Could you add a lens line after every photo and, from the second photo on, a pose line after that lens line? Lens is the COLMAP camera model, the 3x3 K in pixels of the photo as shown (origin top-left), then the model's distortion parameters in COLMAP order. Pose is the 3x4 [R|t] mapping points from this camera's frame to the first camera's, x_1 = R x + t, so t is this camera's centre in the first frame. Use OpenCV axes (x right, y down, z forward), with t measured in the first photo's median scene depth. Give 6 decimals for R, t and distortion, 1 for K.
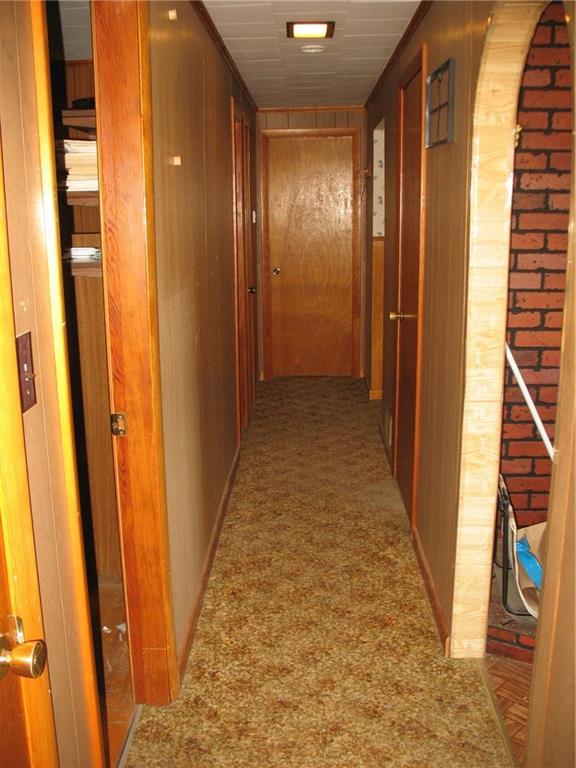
lens RADIAL K [[787.6, 0, 292.2], [0, 787.6, 382.4], [0, 0, 1]] dist [-0.088404, 0.000000]
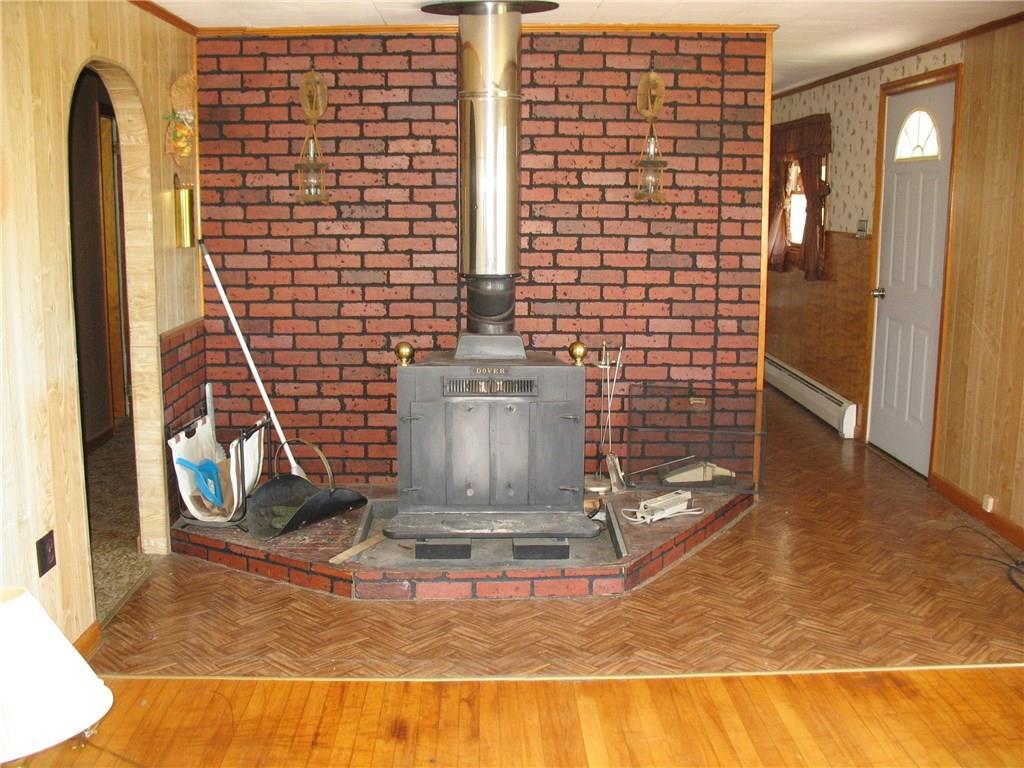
lens RADIAL K [[1050.1, 0, 505.0], [0, 1050.1, 379.4], [0, 0, 1]] dist [-0.088404, 0.000000]
pose [[0.999404, 0.007079, 0.033787, 0.649929], [-0.005459, 0.998843, -0.047787, 0.131118], [-0.034086, 0.047574, 0.998286, -0.636018]]
